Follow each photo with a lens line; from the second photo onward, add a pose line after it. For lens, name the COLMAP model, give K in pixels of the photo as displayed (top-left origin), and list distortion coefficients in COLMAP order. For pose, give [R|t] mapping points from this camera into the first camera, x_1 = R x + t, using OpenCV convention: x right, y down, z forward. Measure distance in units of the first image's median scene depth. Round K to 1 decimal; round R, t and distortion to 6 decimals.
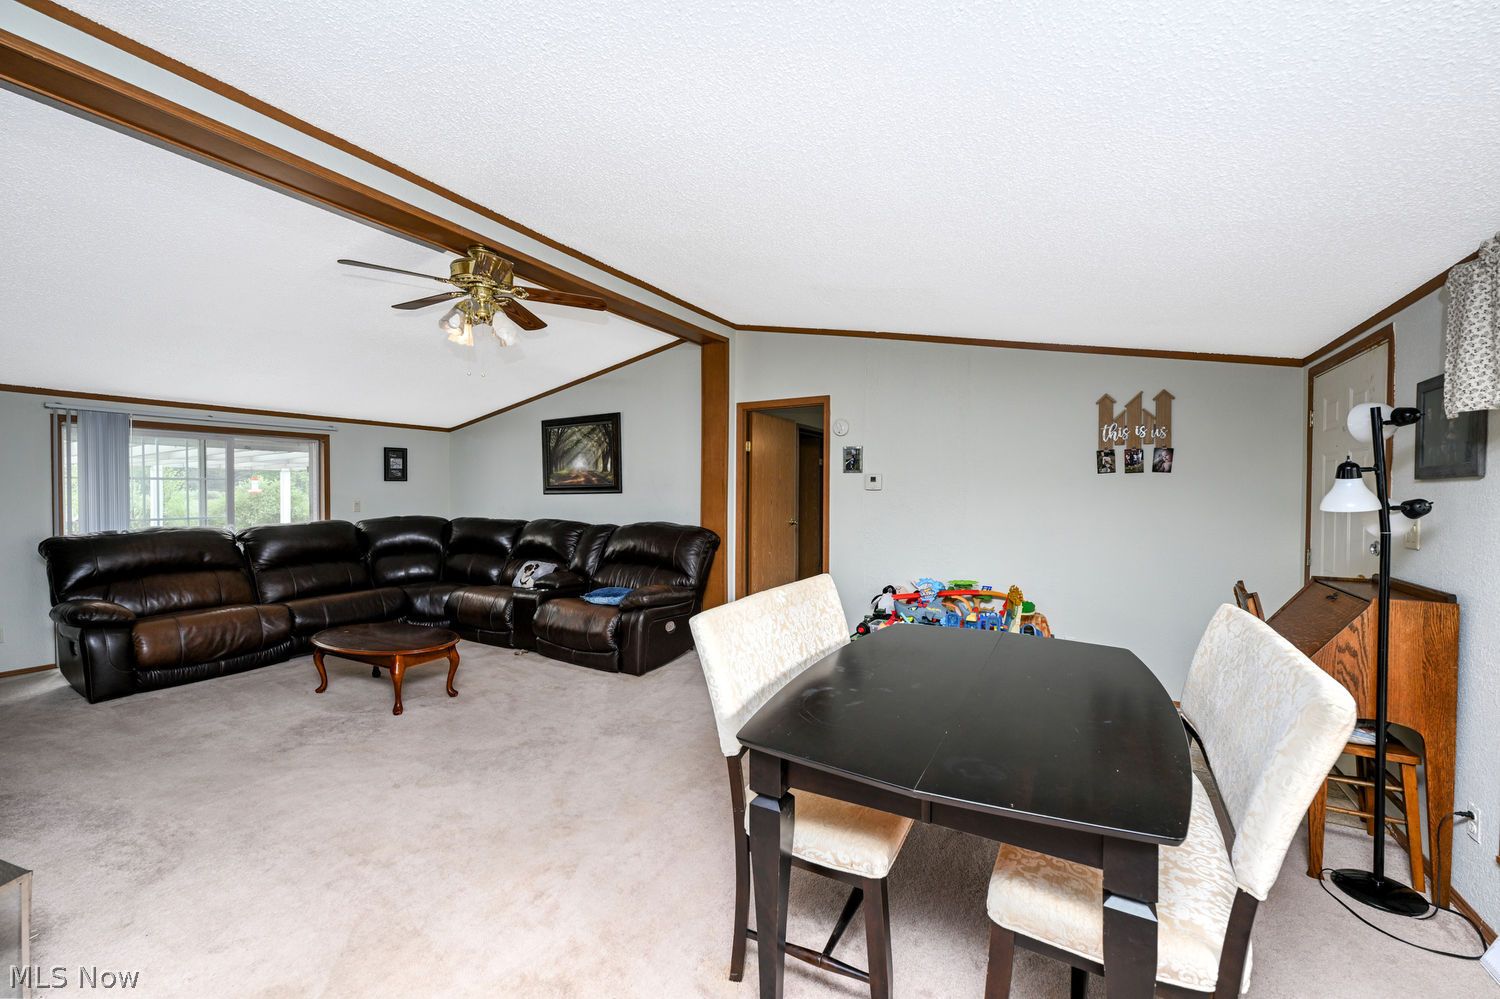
lens RADIAL K [[595.7, 0, 745.5], [0, 595.7, 502.9], [0, 0, 1]] dist [-0.000699, 0.000009]
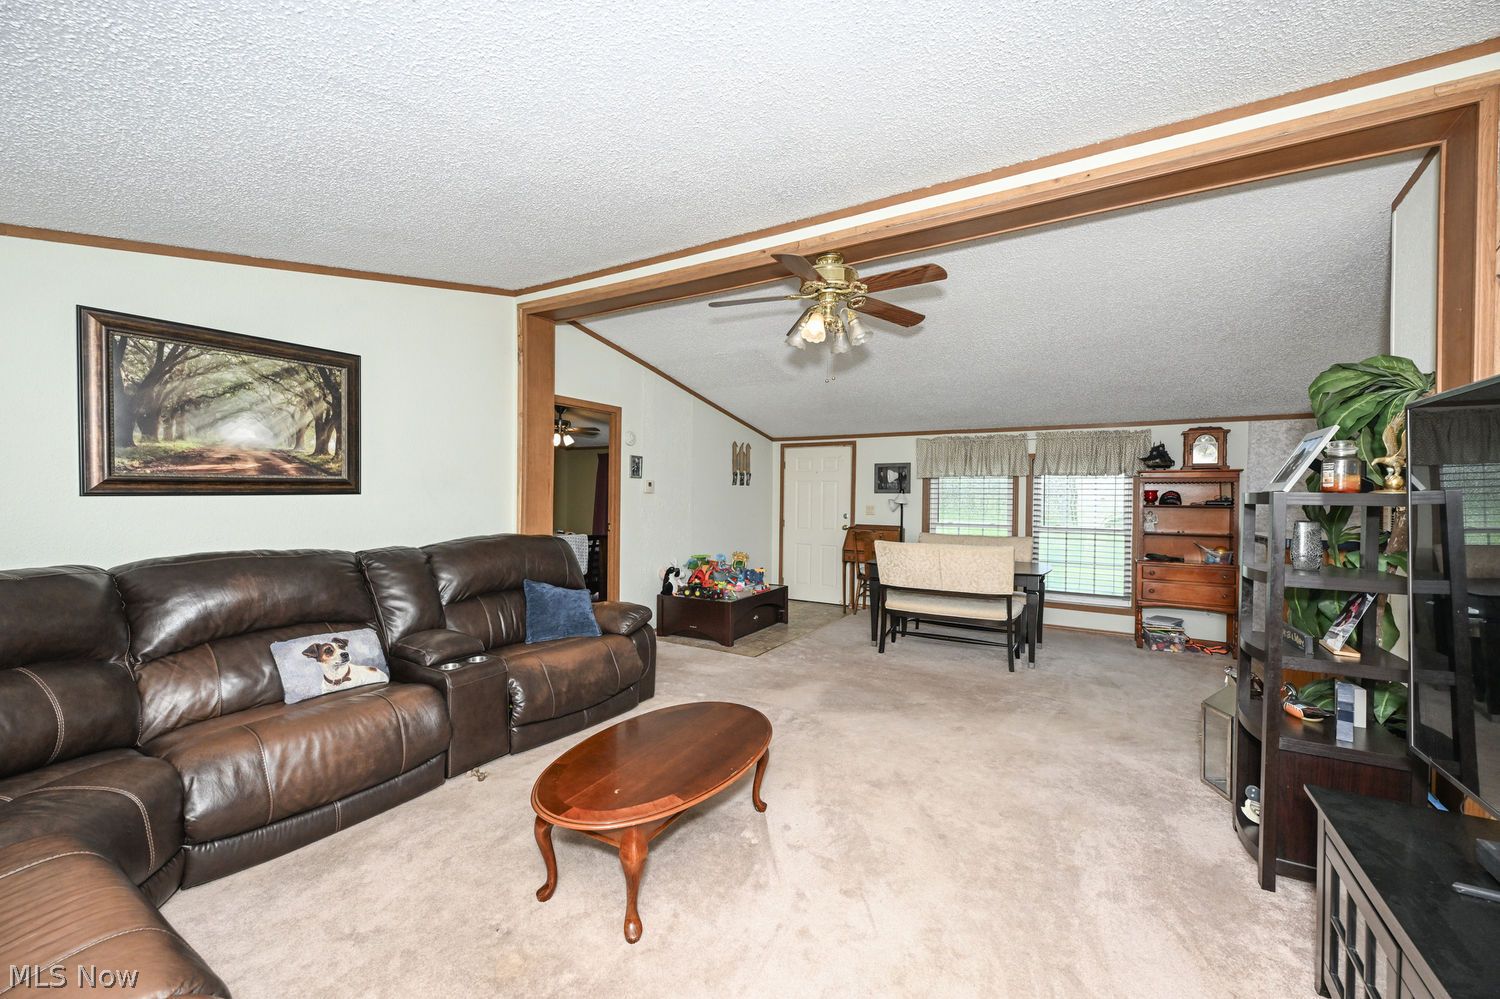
lens RADIAL K [[595.7, 0, 750.9], [0, 595.7, 500.7], [0, 0, 1]] dist [-0.000699, 0.000009]
pose [[0.012065, -0.011454, 0.999862, -0.874483], [0.005072, 0.999922, 0.011394, -0.016303], [-0.999914, 0.004934, 0.012122, 0.675062]]
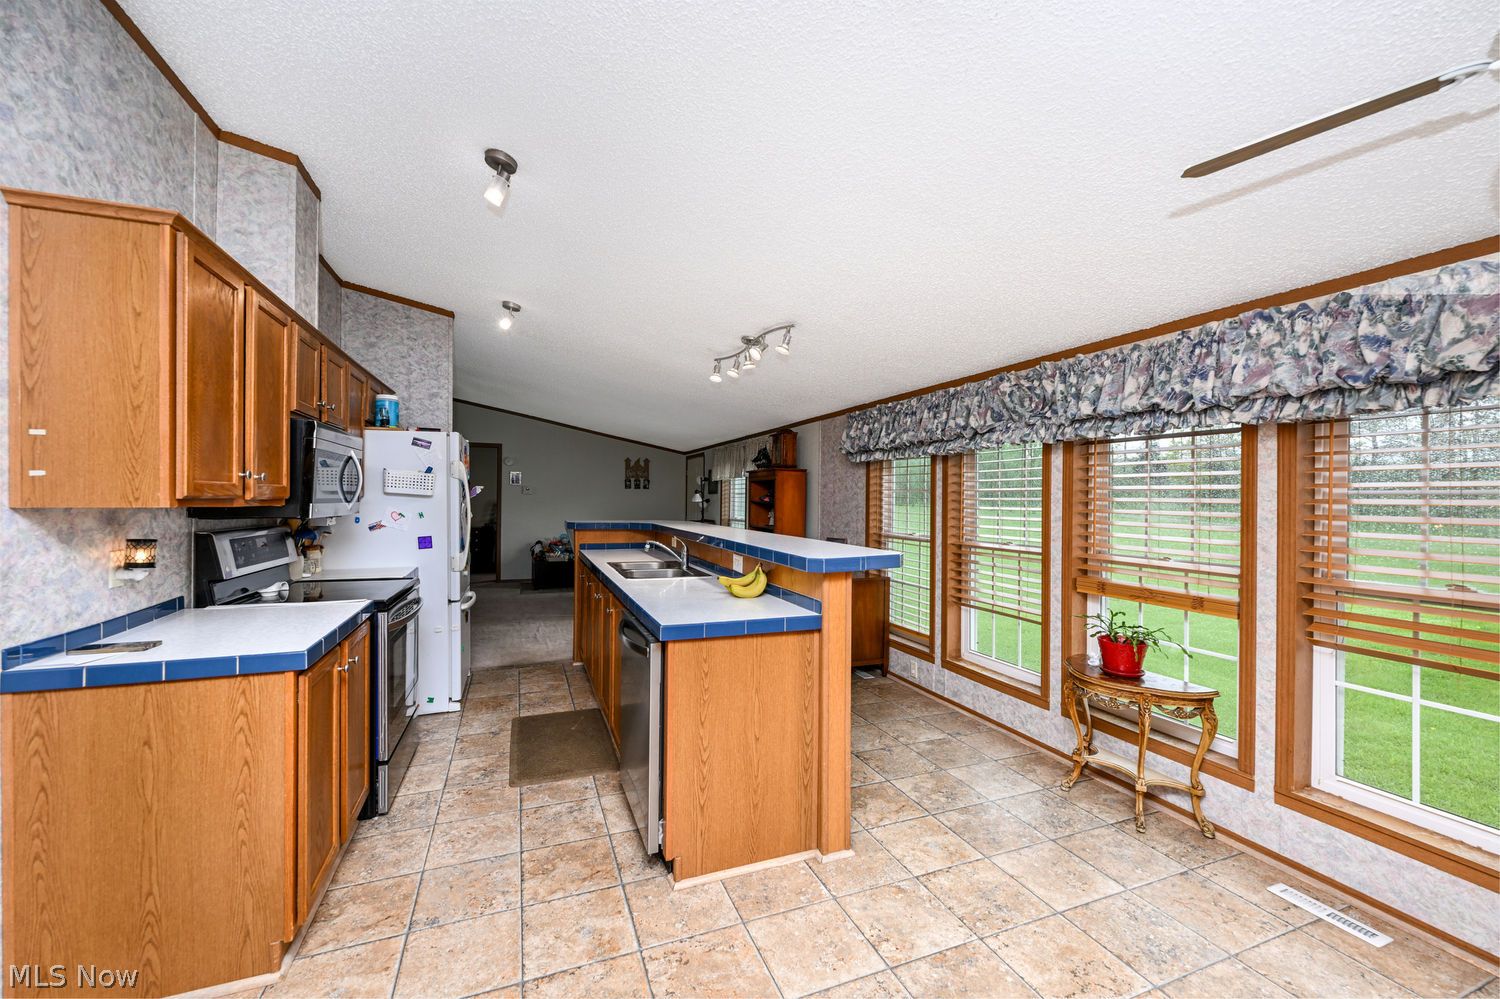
lens RADIAL K [[595.7, 0, 755.2], [0, 595.7, 506.4], [0, 0, 1]] dist [-0.000699, 0.000009]
pose [[0.620155, -0.011856, 0.784390, -0.755592], [0.015683, 0.999873, 0.002714, 0.018286], [-0.784323, 0.010619, 0.620262, -0.715521]]
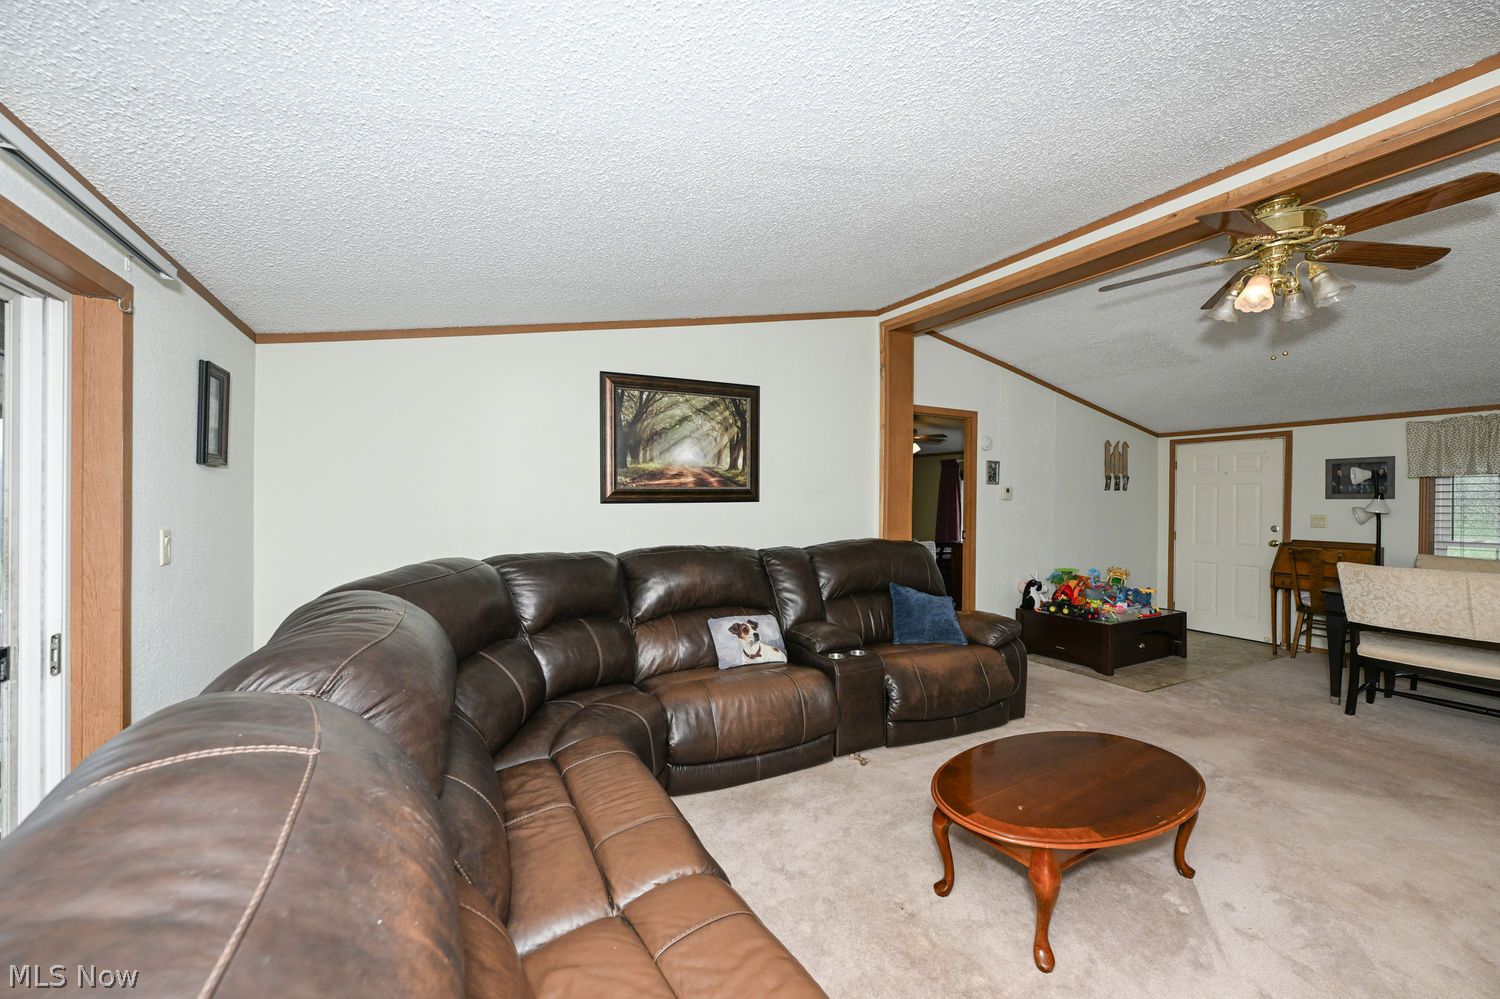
lens RADIAL K [[595.7, 0, 745.7], [0, 595.7, 500.1], [0, 0, 1]] dist [-0.000699, 0.000009]
pose [[0.528543, 0.000508, 0.848907, -0.899083], [0.007156, 0.999962, -0.005054, -0.016435], [-0.848877, 0.008746, 0.528519, 0.712502]]
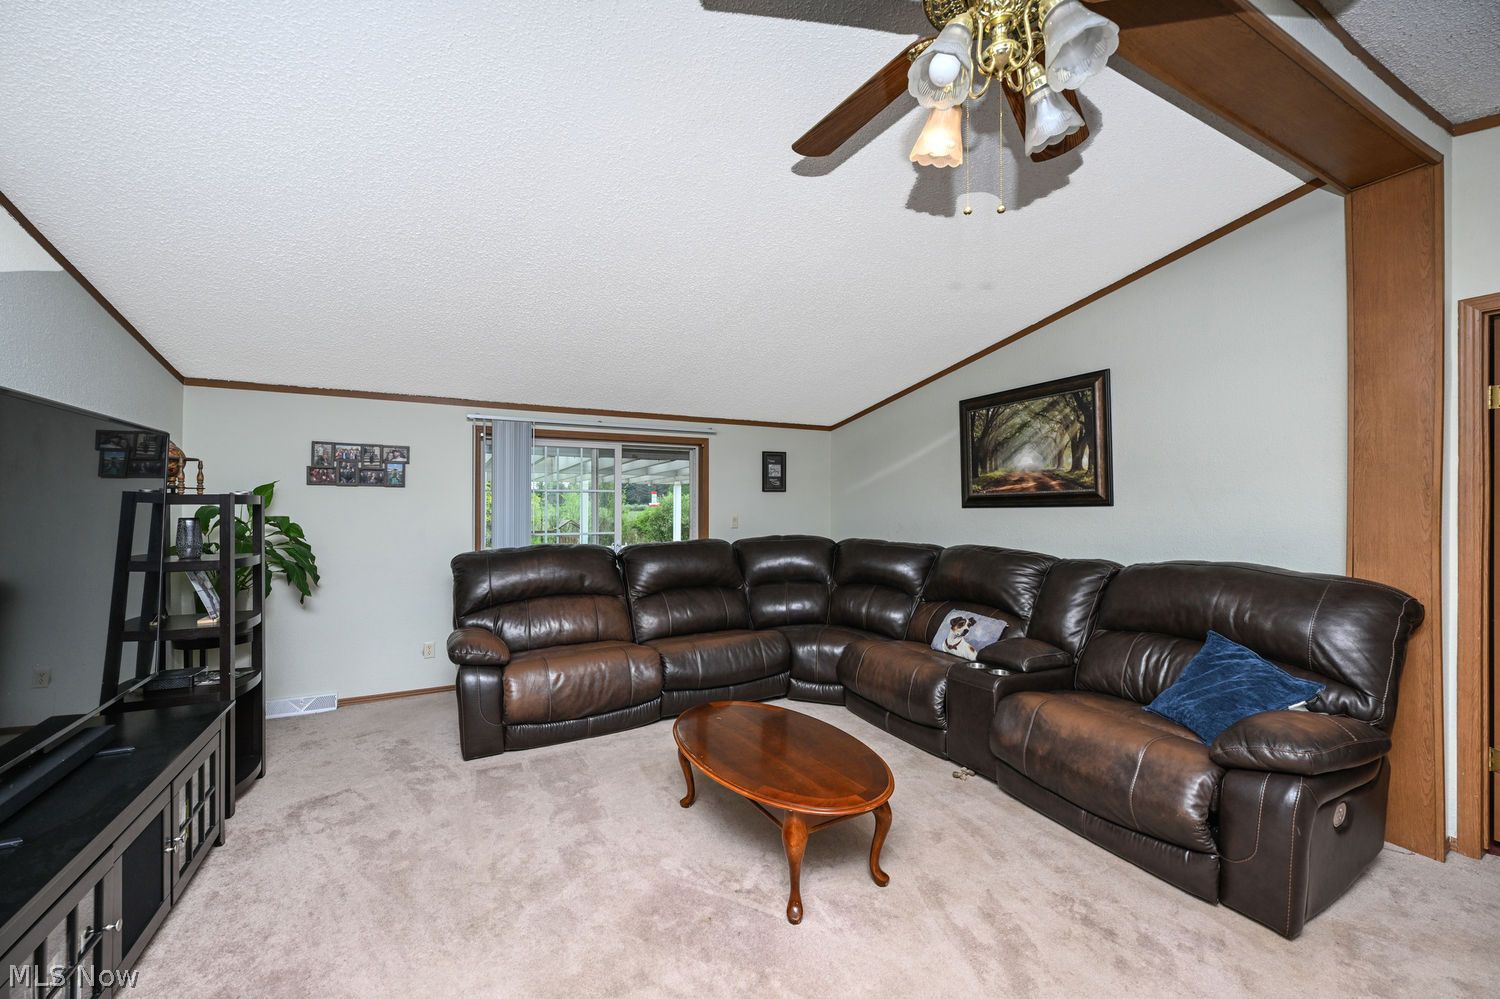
lens RADIAL K [[595.7, 0, 748.0], [0, 595.7, 501.4], [0, 0, 1]] dist [-0.000699, 0.000009]
pose [[0.849150, -0.006272, -0.528115, -0.225137], [-0.006784, 0.999717, -0.022780, -0.005406], [0.528108, 0.022926, 0.848867, 0.346782]]
